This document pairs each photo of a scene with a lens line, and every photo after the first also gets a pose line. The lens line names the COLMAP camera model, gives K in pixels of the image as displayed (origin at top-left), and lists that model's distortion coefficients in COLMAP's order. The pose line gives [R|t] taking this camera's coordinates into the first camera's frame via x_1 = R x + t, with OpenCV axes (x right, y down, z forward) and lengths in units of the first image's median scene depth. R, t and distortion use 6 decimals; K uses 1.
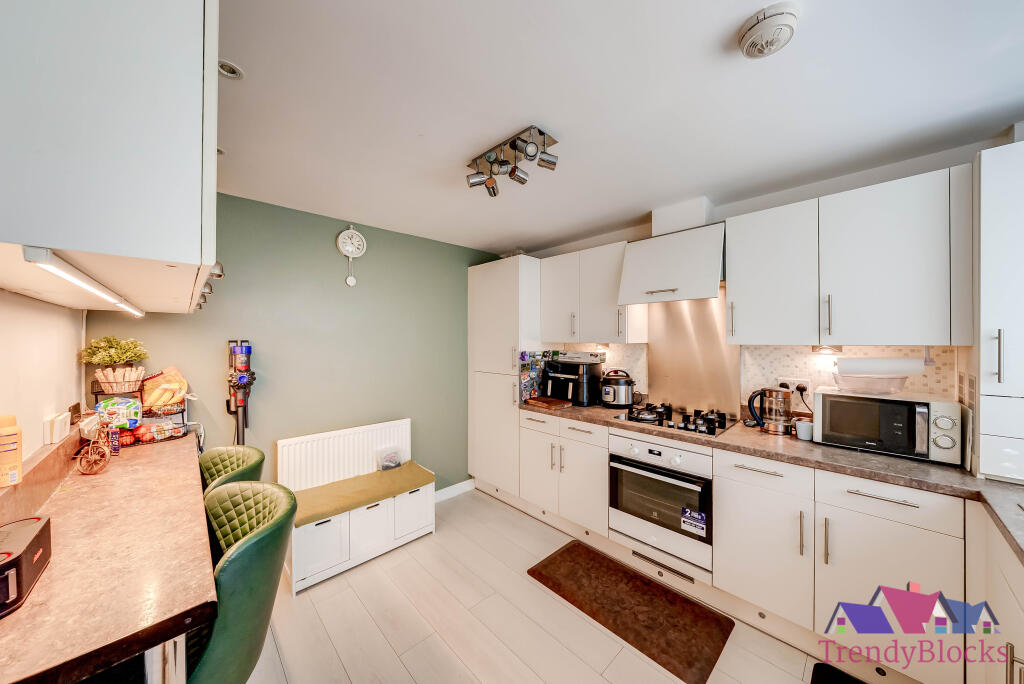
lens RADIAL K [[350.0, 0, 516.1], [0, 350.0, 339.7], [0, 0, 1]] dist [-0.001277, -0.000137]
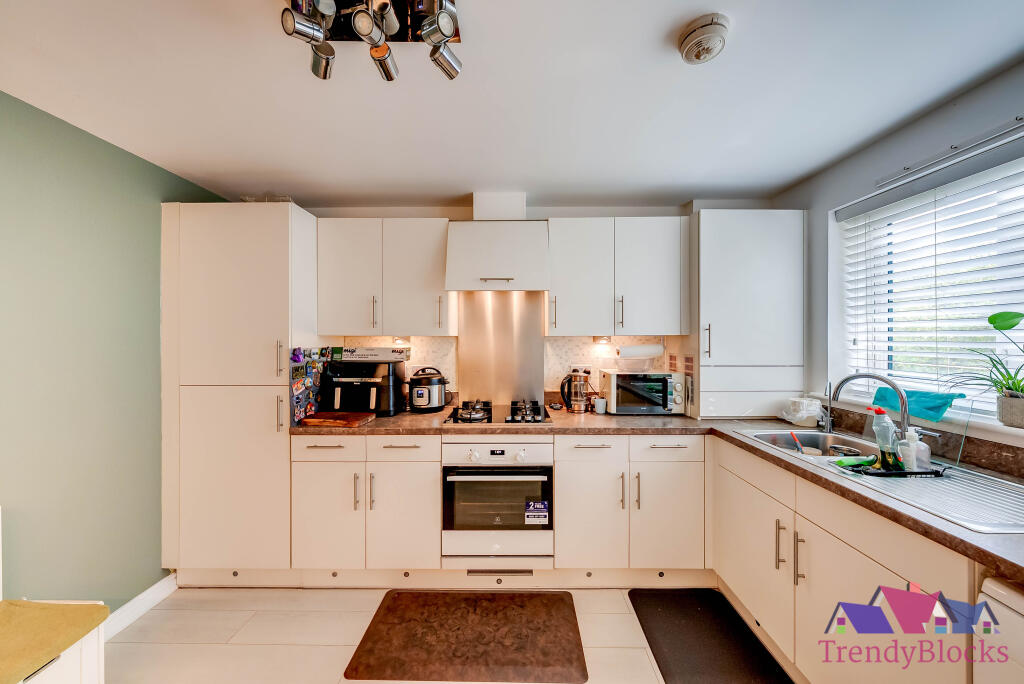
lens RADIAL K [[350.0, 0, 516.1], [0, 350.0, 339.7], [0, 0, 1]] dist [-0.001277, -0.000137]
pose [[0.698003, -0.000575, 0.716095, -0.207989], [0.002170, 0.999997, -0.001312, 0.023722], [-0.716092, 0.002470, 0.698002, 0.290695]]
